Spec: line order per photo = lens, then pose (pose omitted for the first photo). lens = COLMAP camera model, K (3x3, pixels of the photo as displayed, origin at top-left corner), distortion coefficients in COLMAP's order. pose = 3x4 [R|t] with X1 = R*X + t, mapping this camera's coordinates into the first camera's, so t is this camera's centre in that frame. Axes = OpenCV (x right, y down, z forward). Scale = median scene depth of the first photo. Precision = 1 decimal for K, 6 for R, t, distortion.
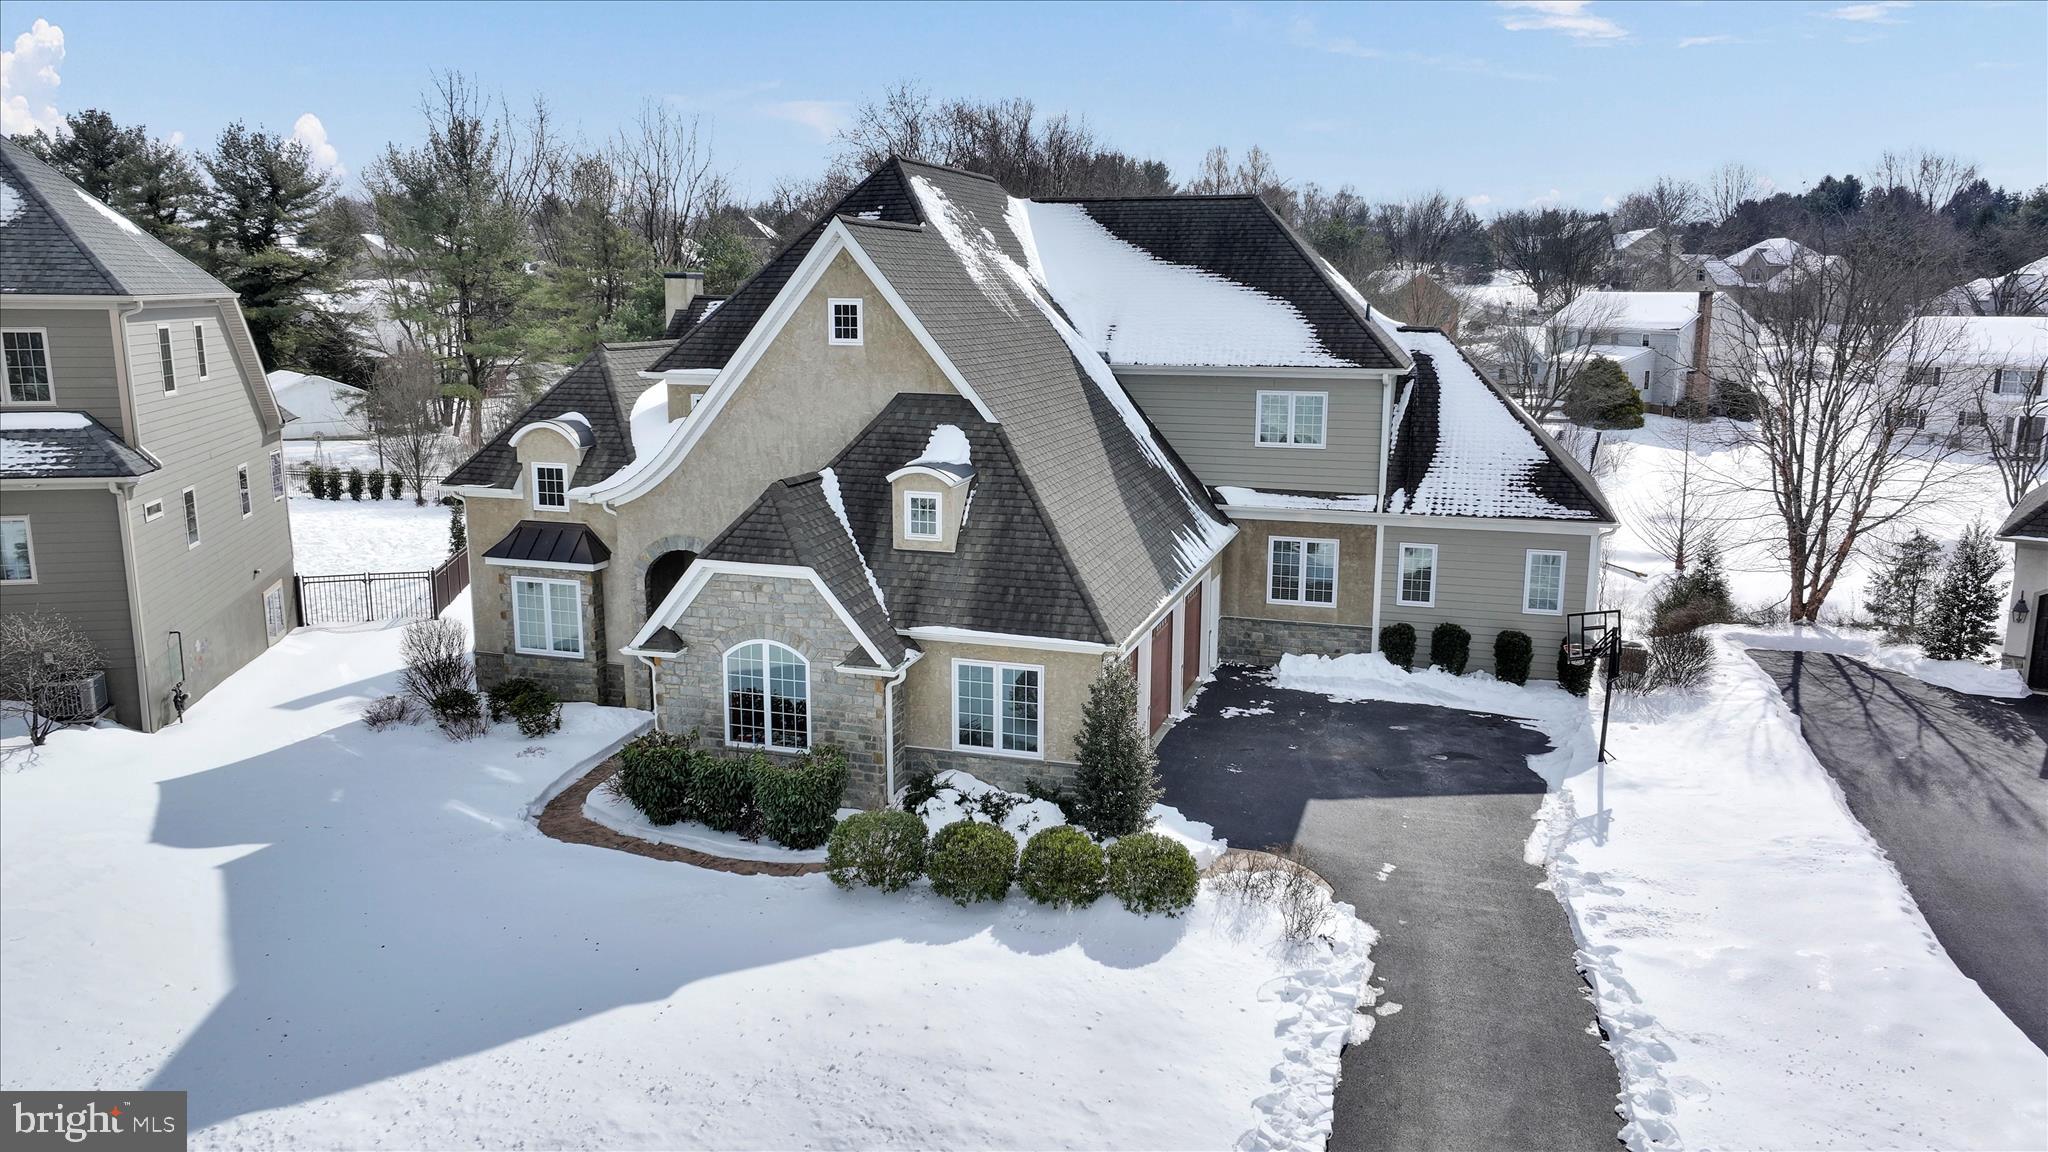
lens RADIAL K [[1439.1, 0, 1024.4], [0, 1439.1, 573.6], [0, 0, 1]] dist [0.015146, -0.002952]
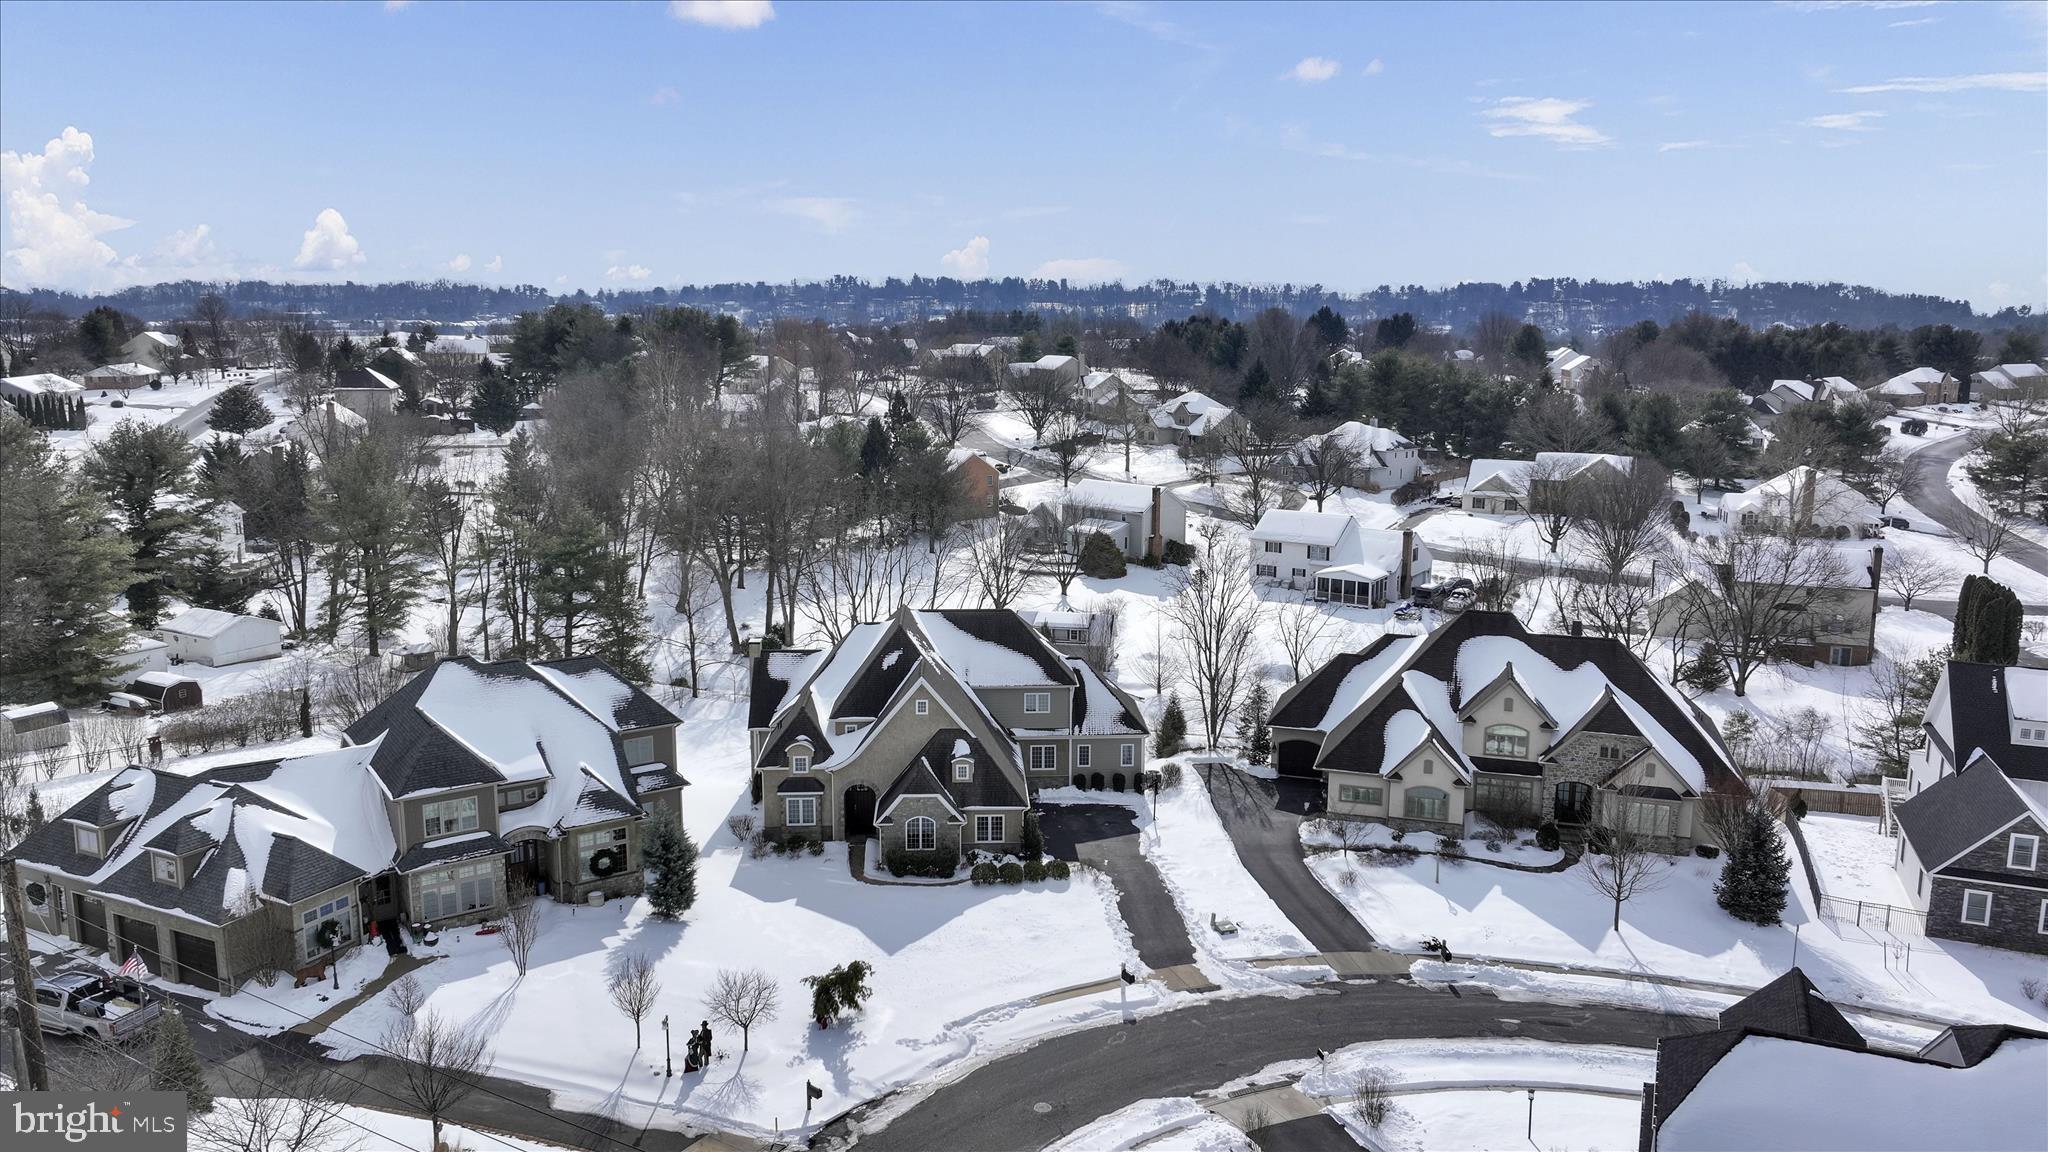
lens RADIAL K [[1439.1, 0, 1028.8], [0, 1439.1, 569.5], [0, 0, 1]] dist [0.015146, -0.002952]
pose [[0.936729, -0.060422, 0.344802, -0.767896], [0.068167, 0.997620, -0.010371, -0.339361], [-0.343355, 0.033219, 0.938618, -1.586714]]
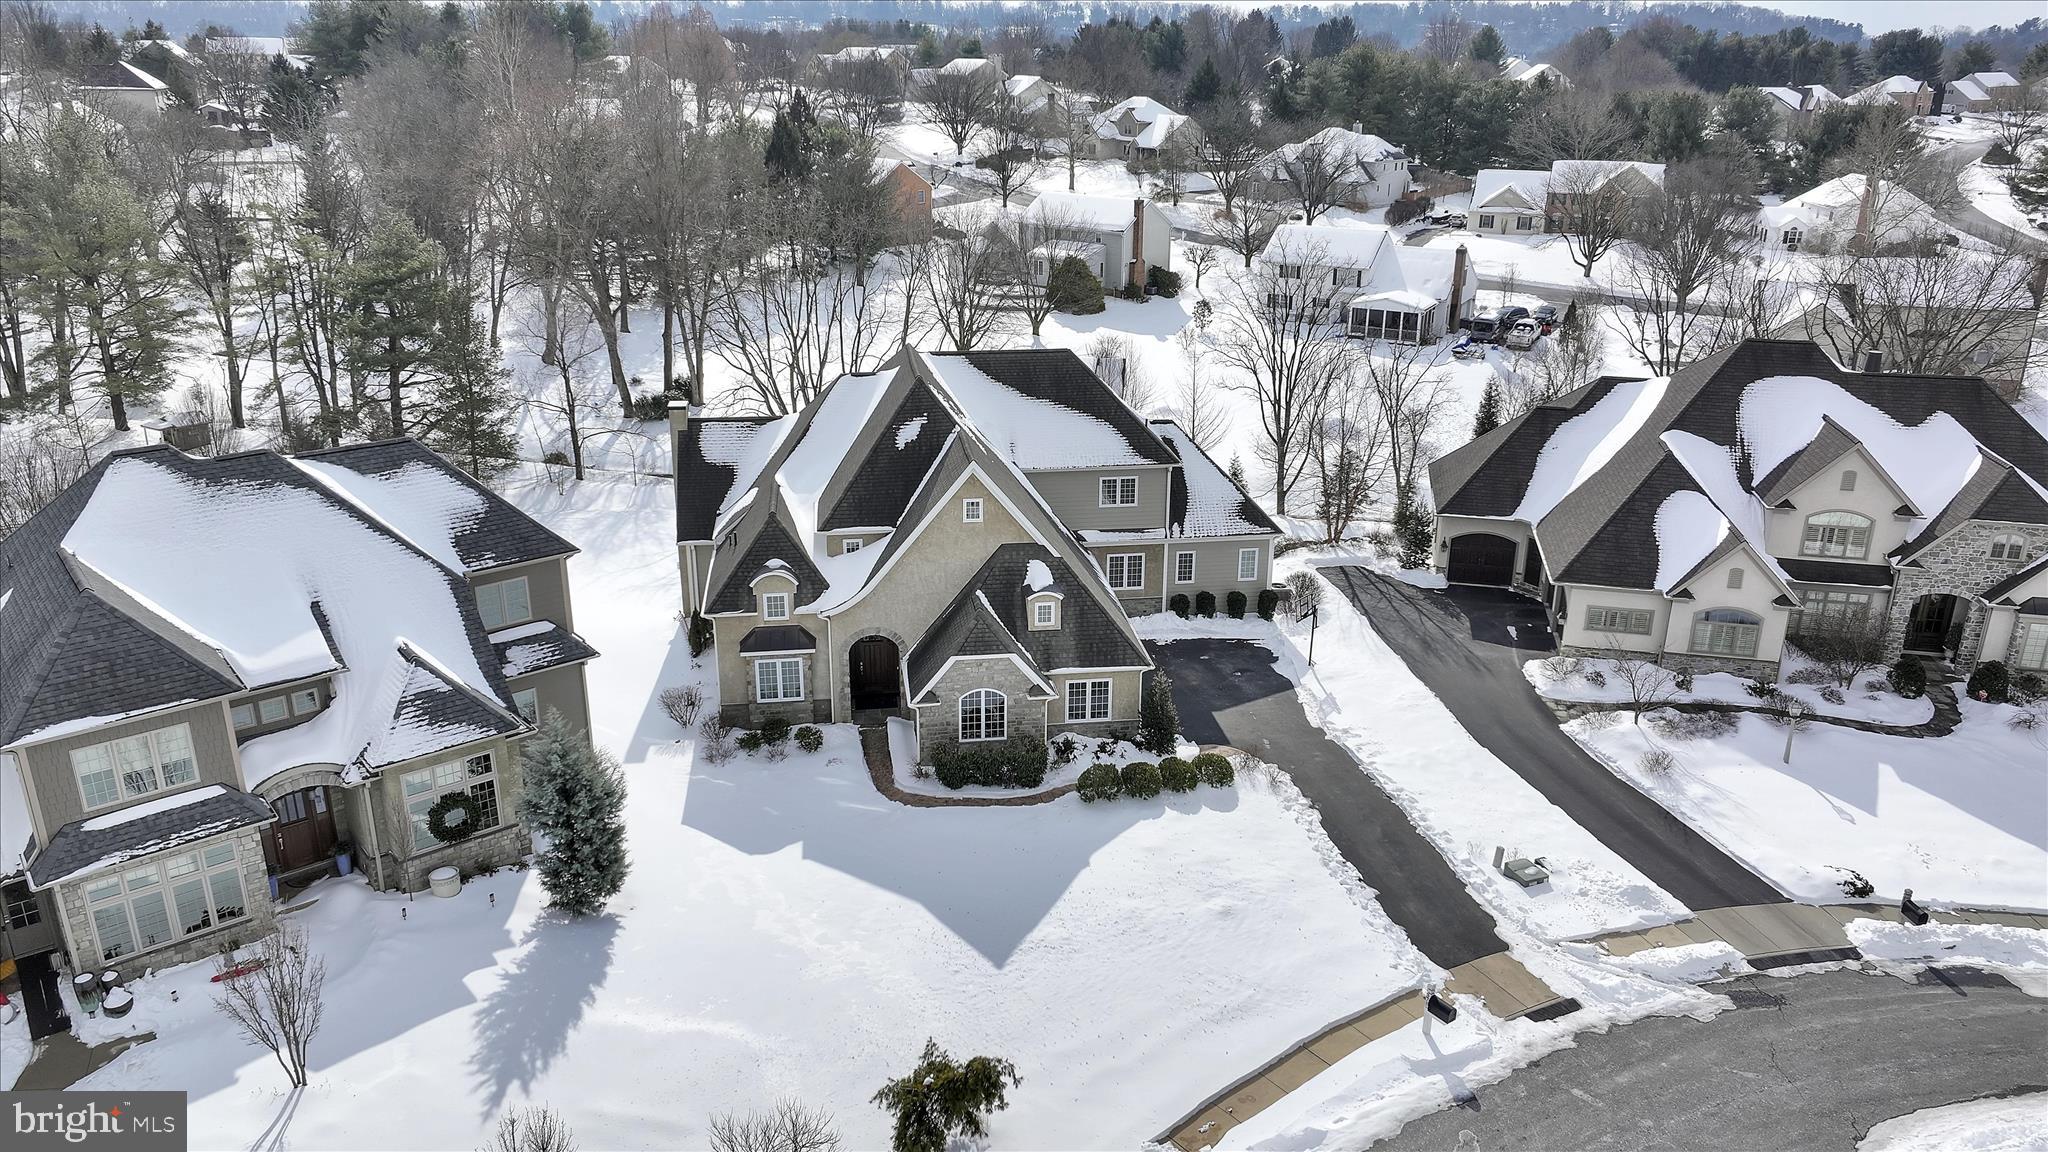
lens RADIAL K [[1439.1, 0, 1035.9], [0, 1439.1, 574.9], [0, 0, 1]] dist [0.015146, -0.002952]
pose [[0.901306, -0.146932, 0.407504, -0.670784], [0.081866, 0.981541, 0.172843, -0.332050], [-0.425378, -0.122424, 0.896697, -0.591751]]
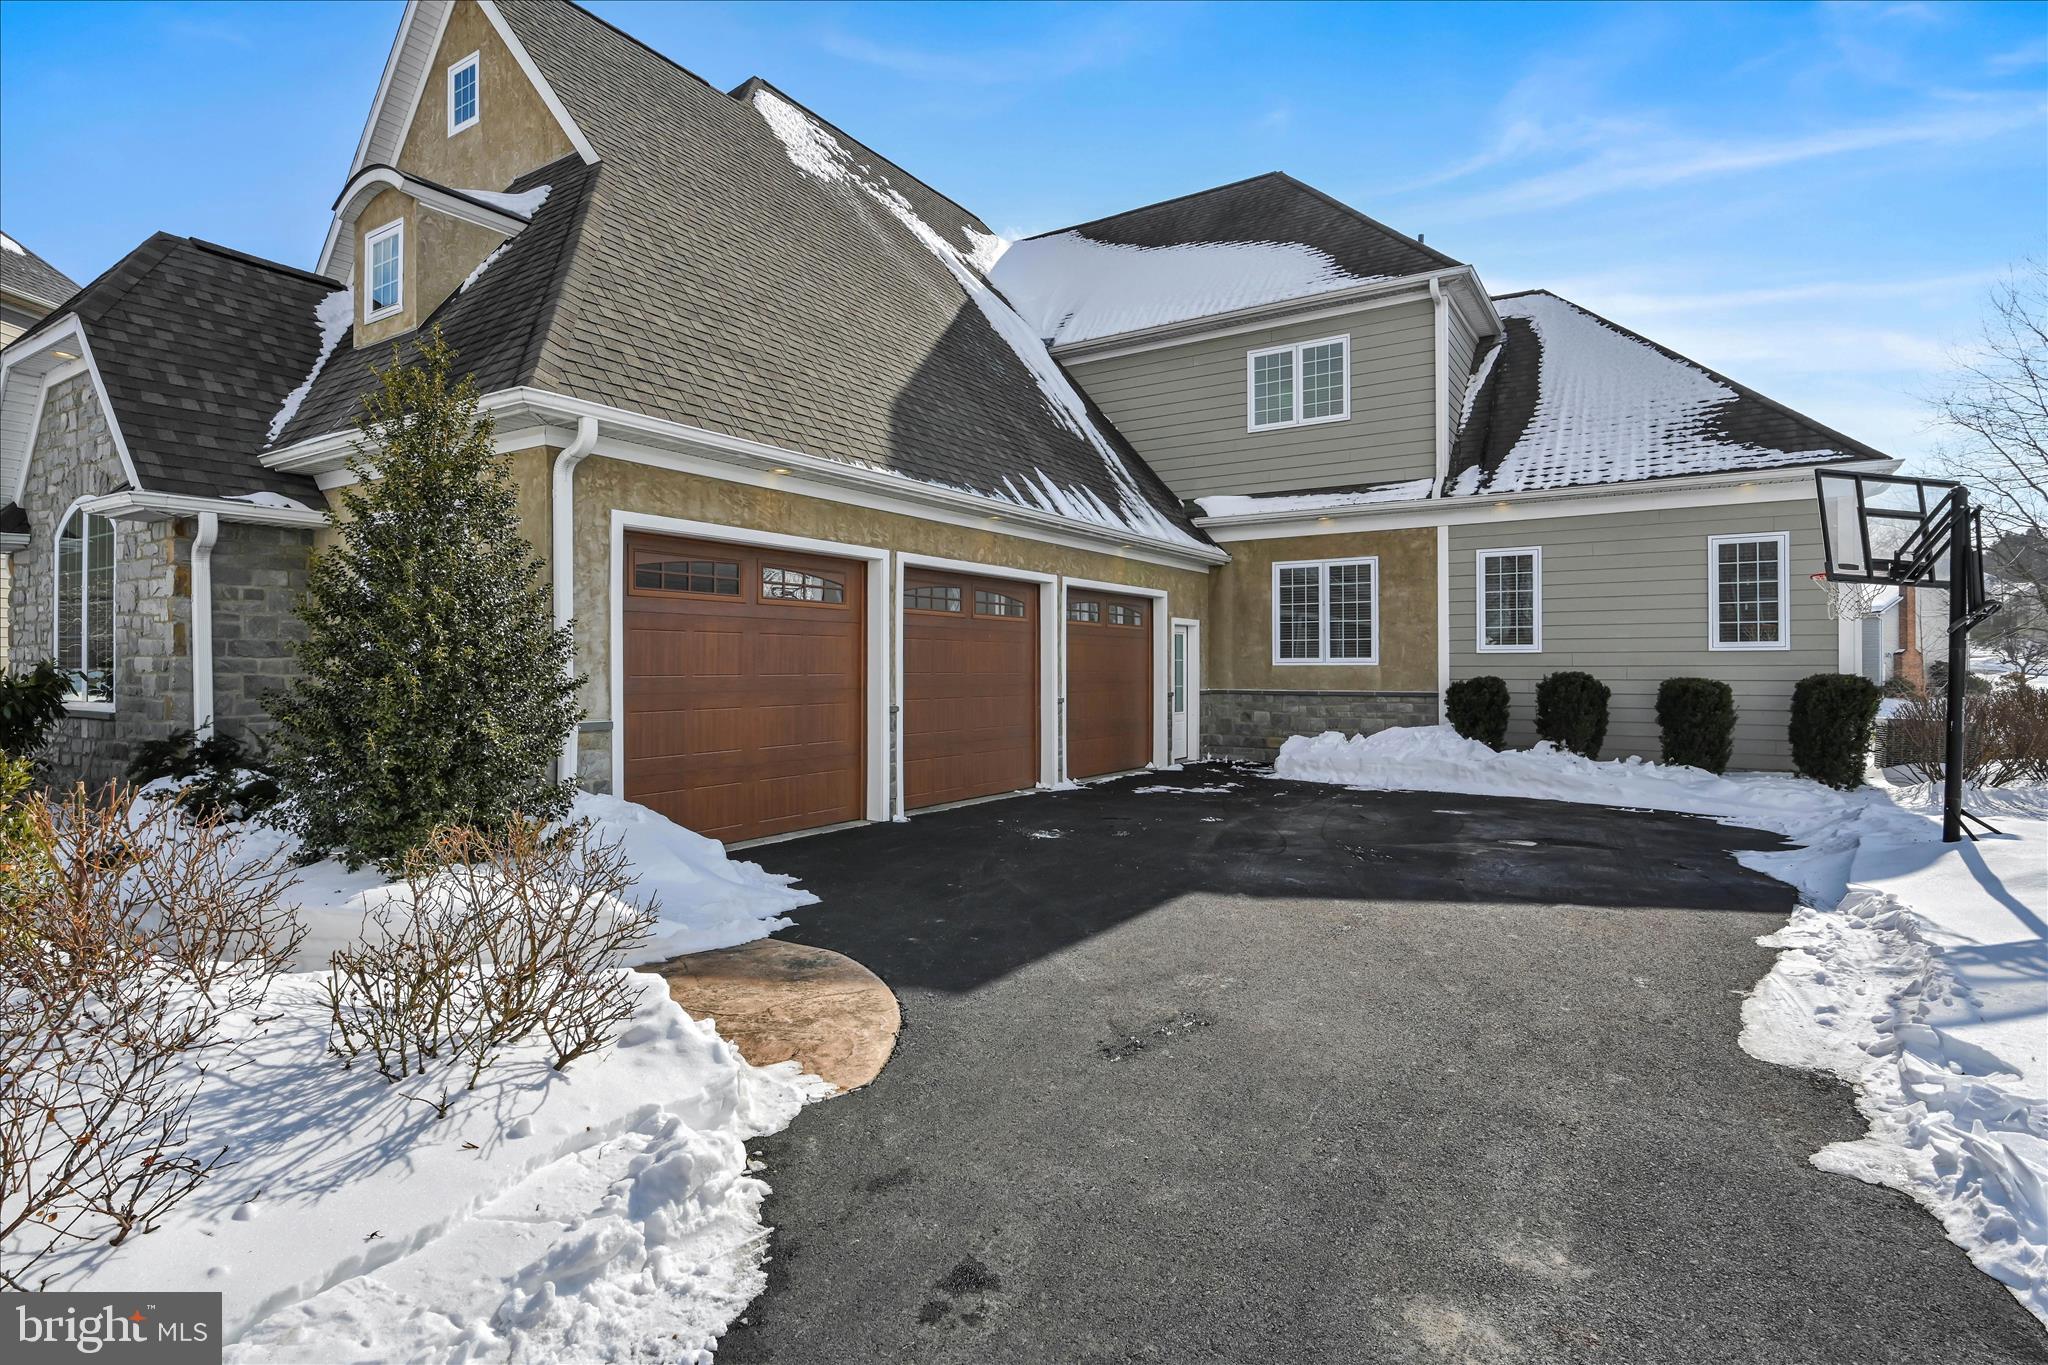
lens RADIAL K [[1019.4, 0, 1028.6], [0, 1019.4, 665.2], [0, 0, 1]] dist [0.001829, 0.000550]
pose [[0.965350, -0.005602, -0.260899, 0.192853], [-0.045976, 0.980480, -0.191168, 0.122674], [0.256877, 0.196539, 0.946249, 0.555778]]
